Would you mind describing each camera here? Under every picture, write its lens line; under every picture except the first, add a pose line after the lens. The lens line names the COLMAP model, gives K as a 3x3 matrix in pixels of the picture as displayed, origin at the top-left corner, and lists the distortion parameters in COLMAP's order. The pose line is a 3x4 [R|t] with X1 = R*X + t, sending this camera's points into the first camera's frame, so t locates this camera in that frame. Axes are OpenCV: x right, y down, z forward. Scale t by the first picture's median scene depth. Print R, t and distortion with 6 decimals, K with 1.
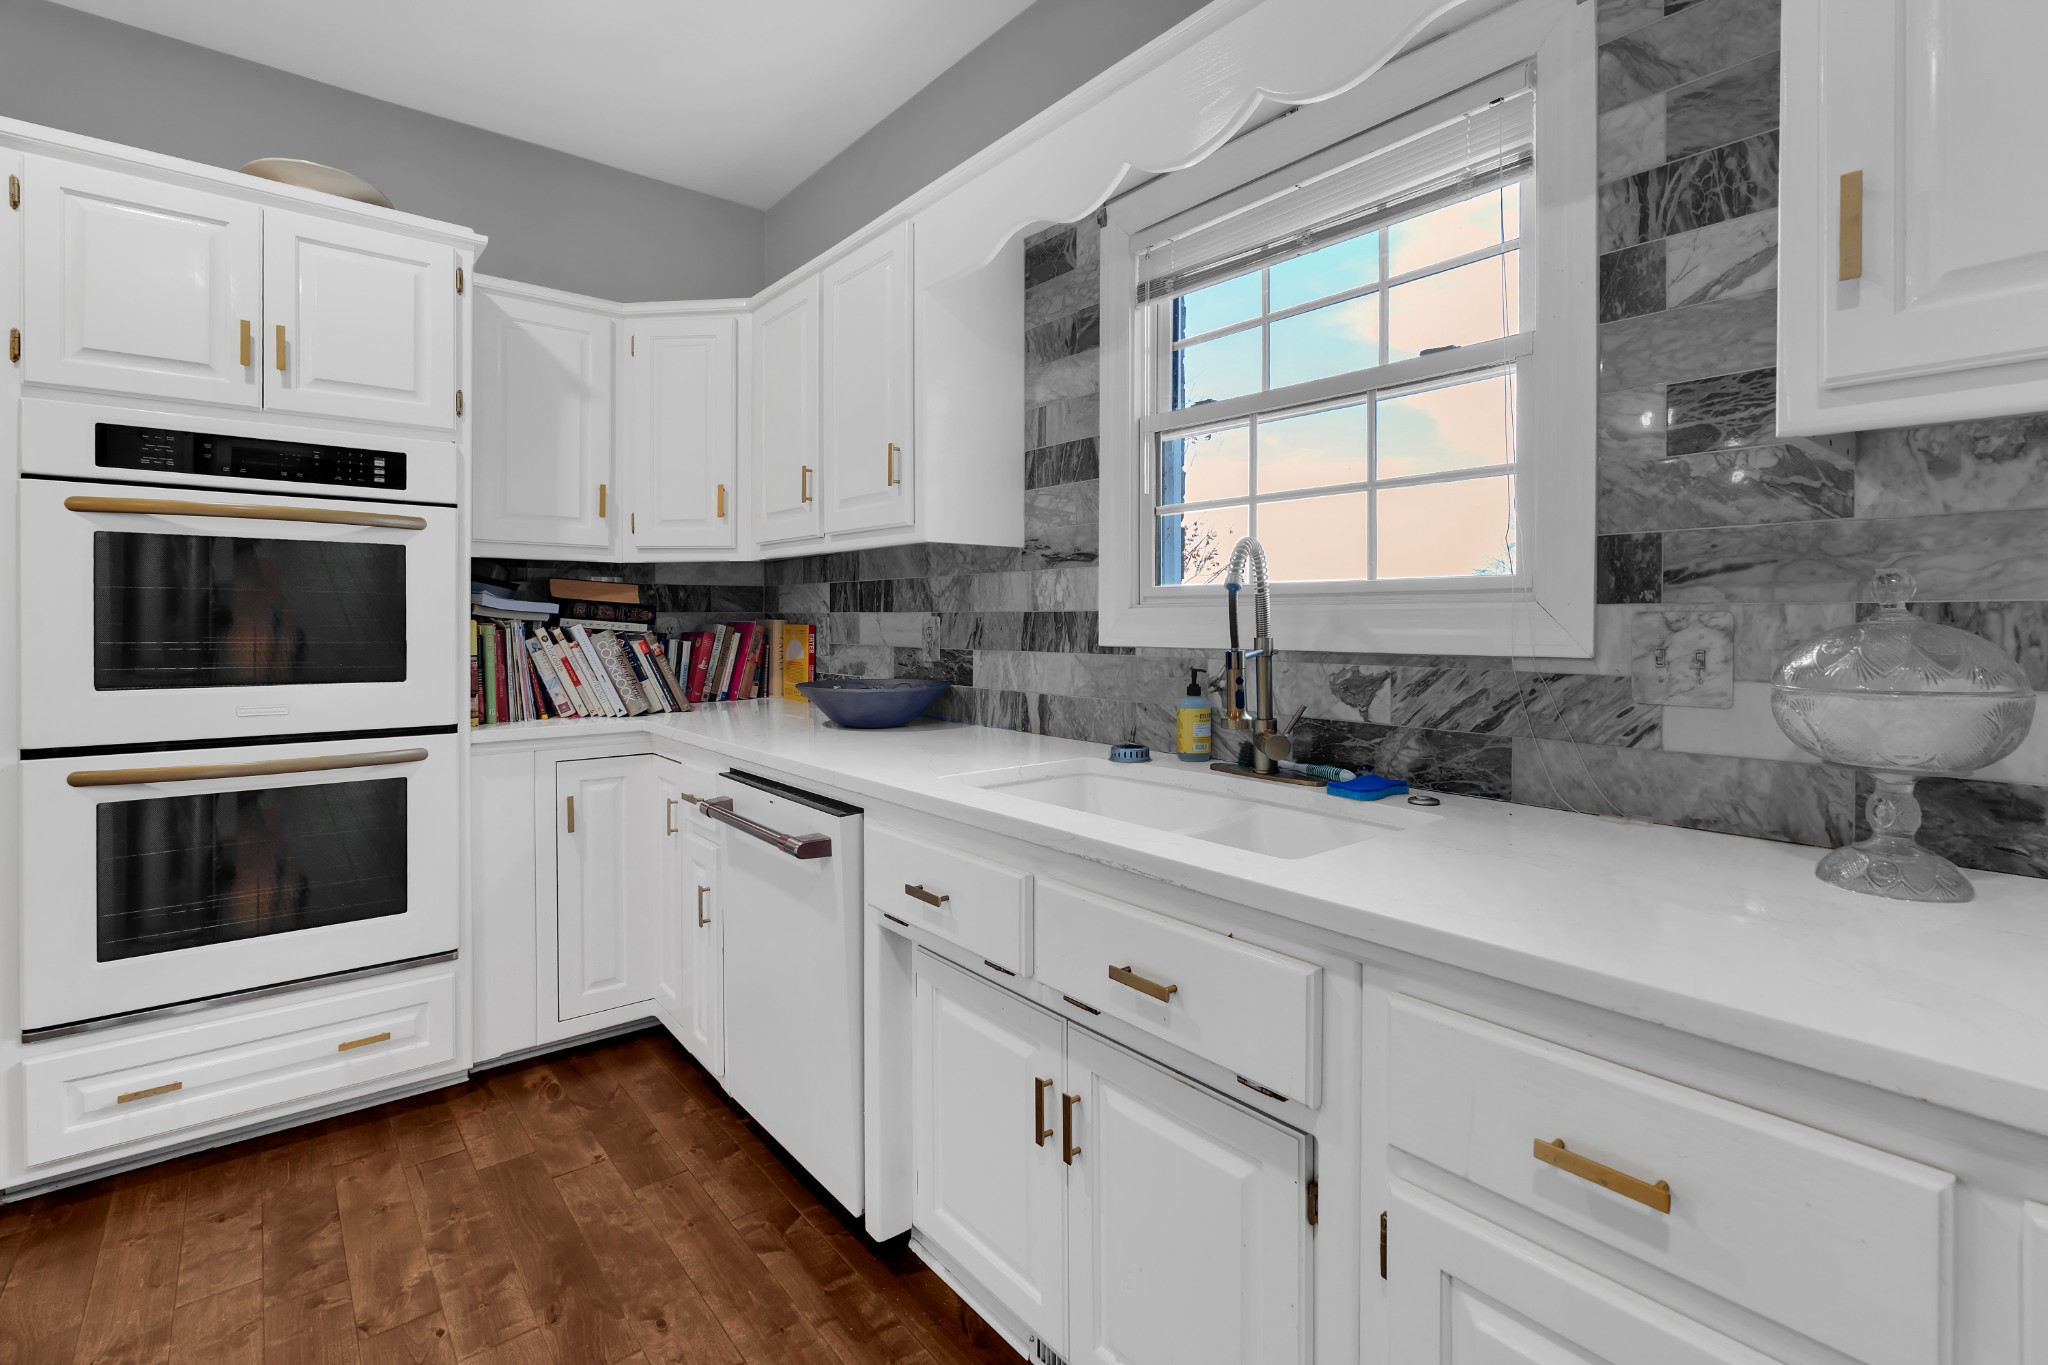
lens RADIAL K [[947.5, 0, 1028.6], [0, 947.5, 626.0], [0, 0, 1]] dist [-0.003706, 0.001497]
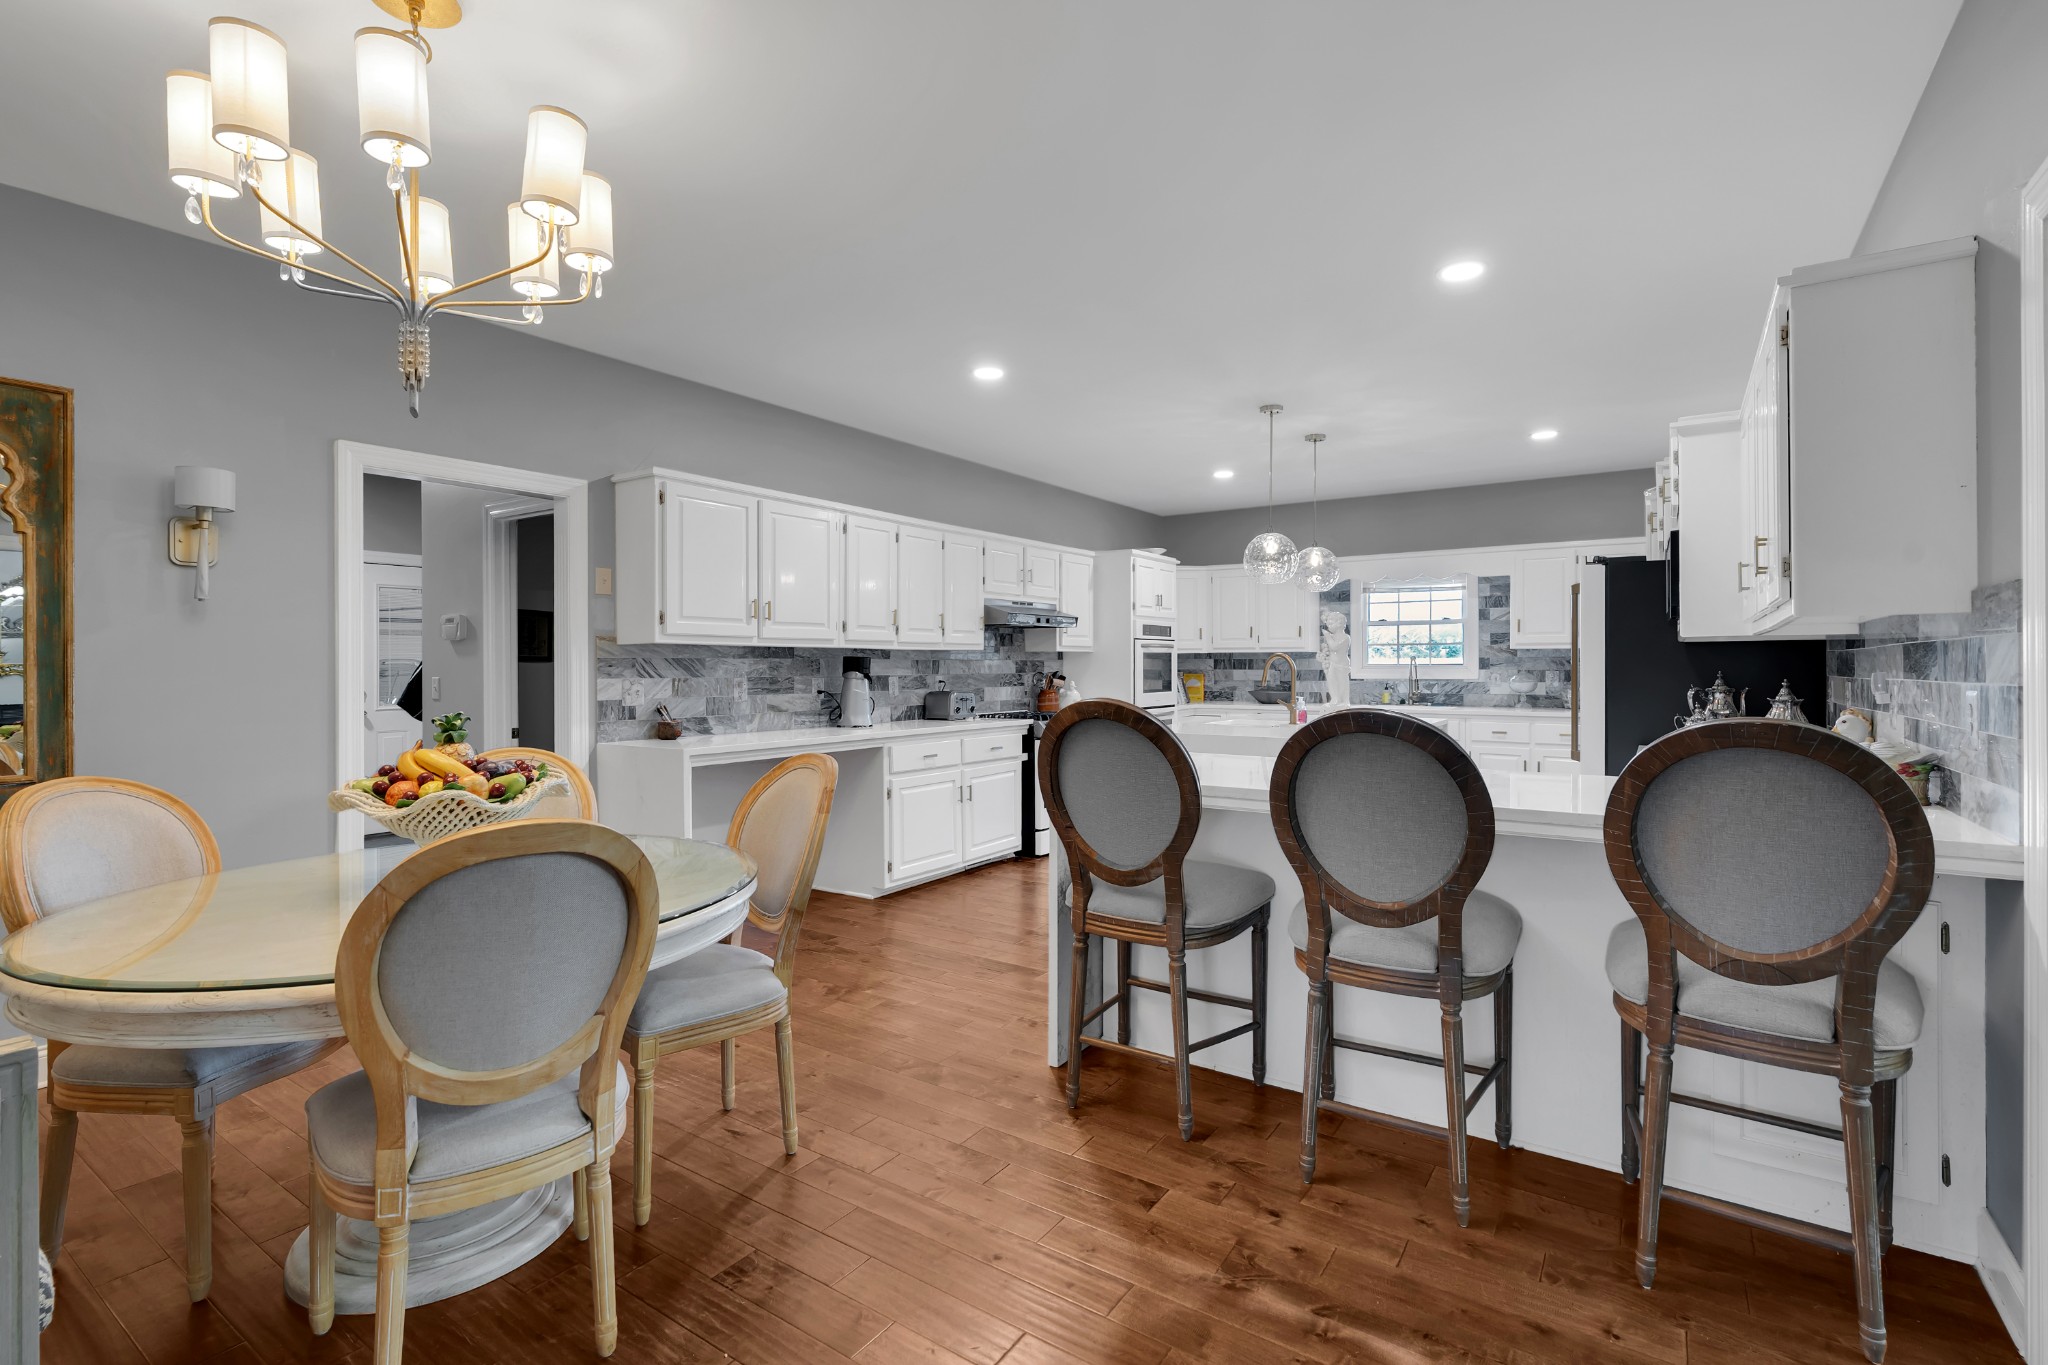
lens RADIAL K [[947.5, 0, 1026.8], [0, 947.5, 672.1], [0, 0, 1]] dist [-0.003706, 0.001497]
pose [[0.957201, -0.009370, 0.289272, -2.313177], [0.008334, 0.999954, 0.004814, -0.036216], [-0.289304, -0.002198, 0.957235, -2.324896]]
